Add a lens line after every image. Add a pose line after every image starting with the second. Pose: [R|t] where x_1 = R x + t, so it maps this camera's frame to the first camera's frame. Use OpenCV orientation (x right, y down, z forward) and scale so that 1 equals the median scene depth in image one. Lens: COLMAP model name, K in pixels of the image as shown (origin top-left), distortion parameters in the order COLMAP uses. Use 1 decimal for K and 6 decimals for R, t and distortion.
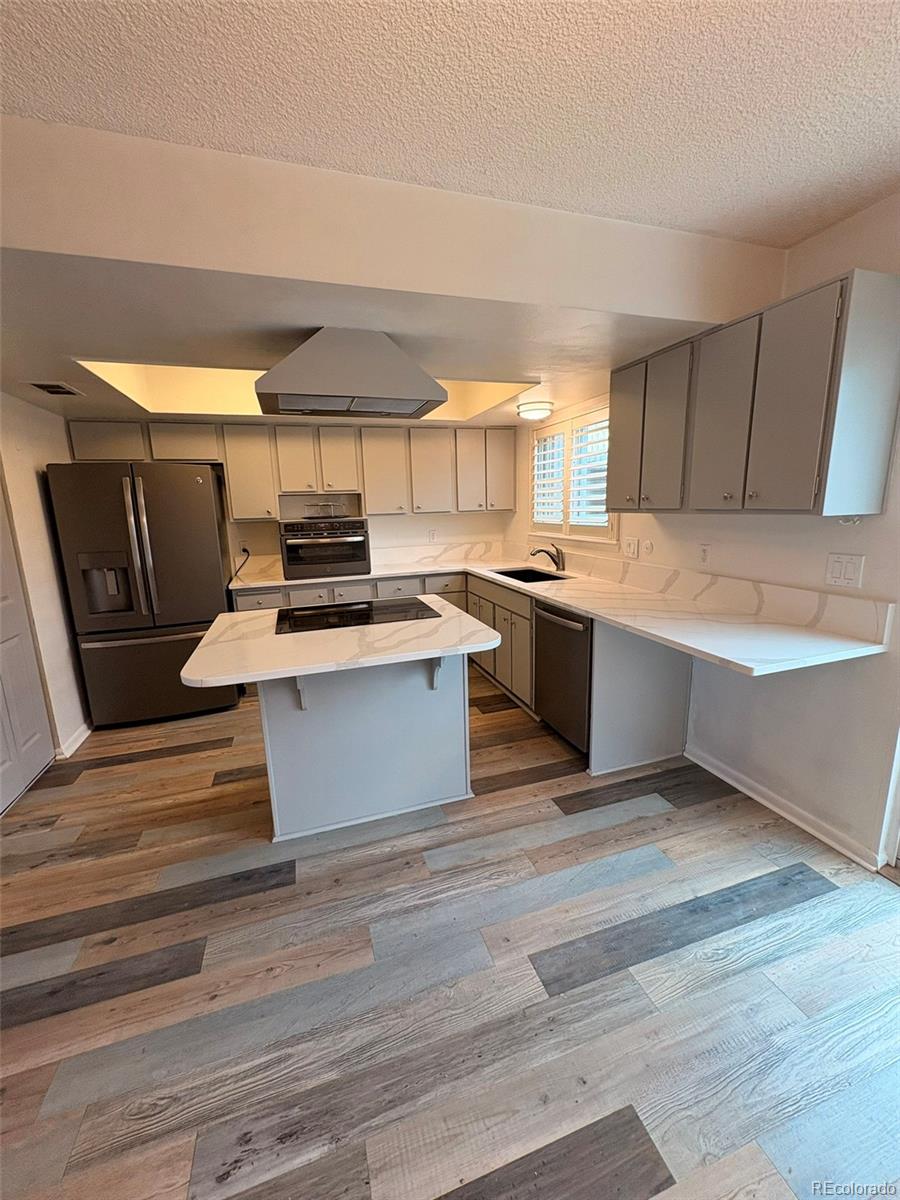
lens RADIAL K [[477.7, 0, 452.2], [0, 477.7, 599.9], [0, 0, 1]] dist [-0.001121, 0.000490]
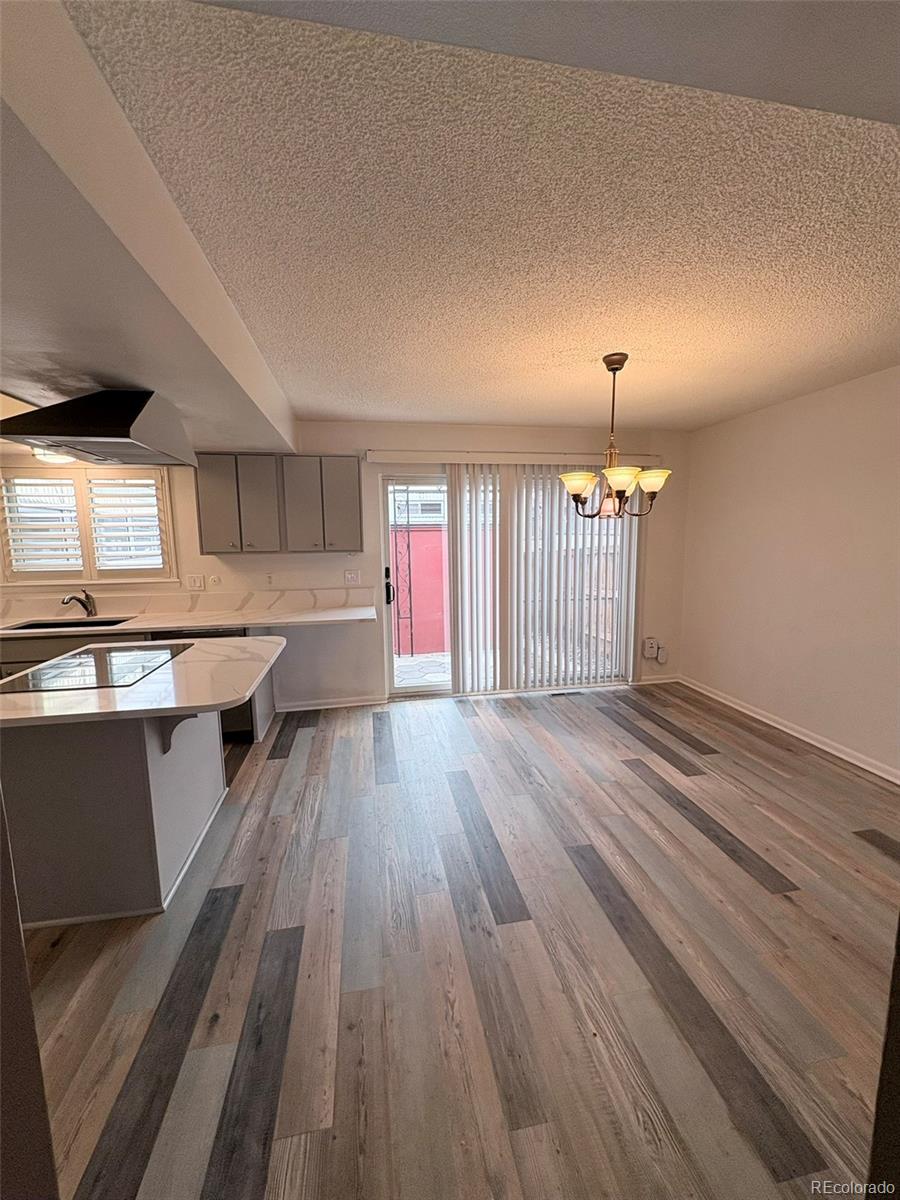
lens RADIAL K [[477.7, 0, 450.5], [0, 477.7, 599.4], [0, 0, 1]] dist [-0.001121, 0.000490]
pose [[0.134818, -0.105293, 0.985260, -1.276707], [0.203188, 0.976145, 0.076515, -0.038798], [-0.969814, 0.189878, 0.152996, 0.236709]]
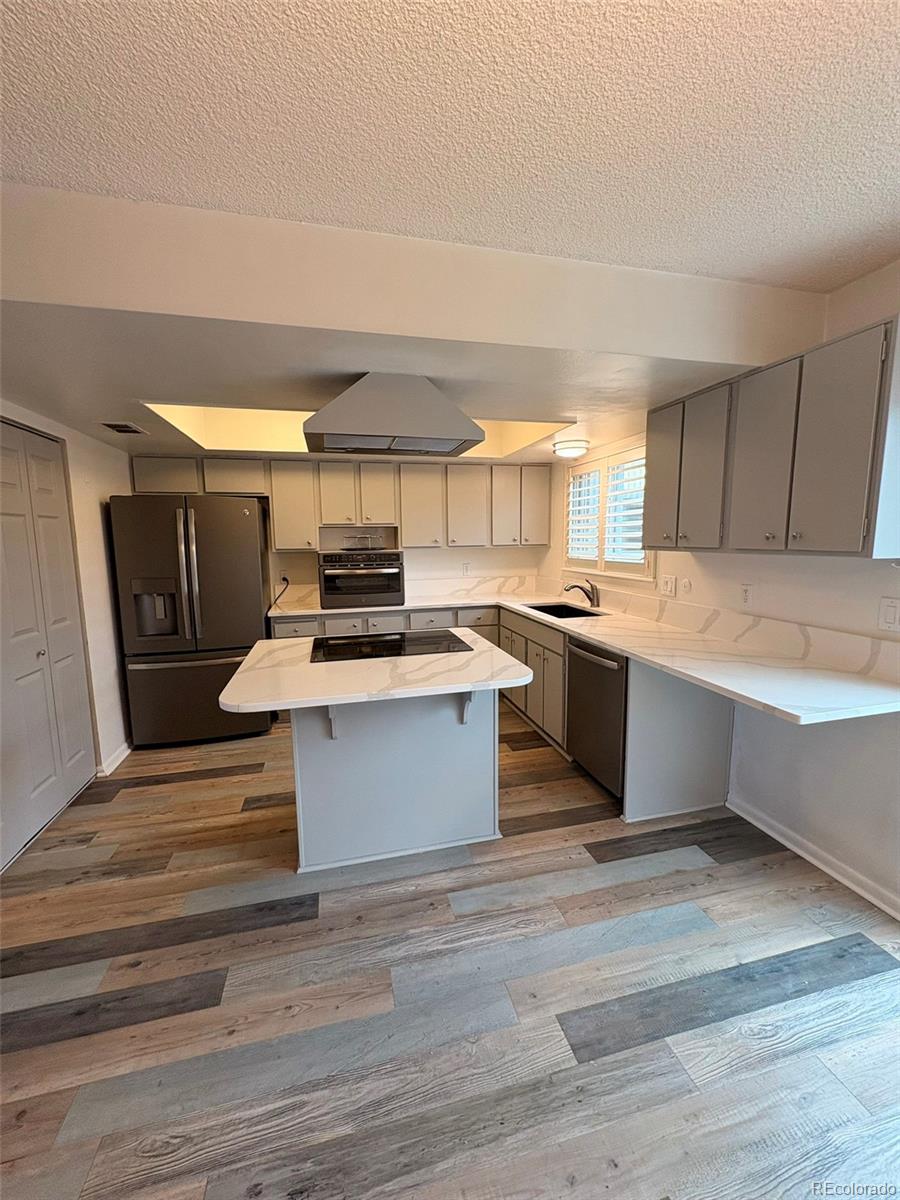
lens RADIAL K [[477.7, 0, 451.7], [0, 477.7, 599.5], [0, 0, 1]] dist [-0.001121, 0.000490]
pose [[0.997285, 0.024734, -0.069359, -0.001145], [-0.029393, 0.997321, -0.066979, -0.003673], [0.067517, 0.068836, 0.995341, -0.007683]]
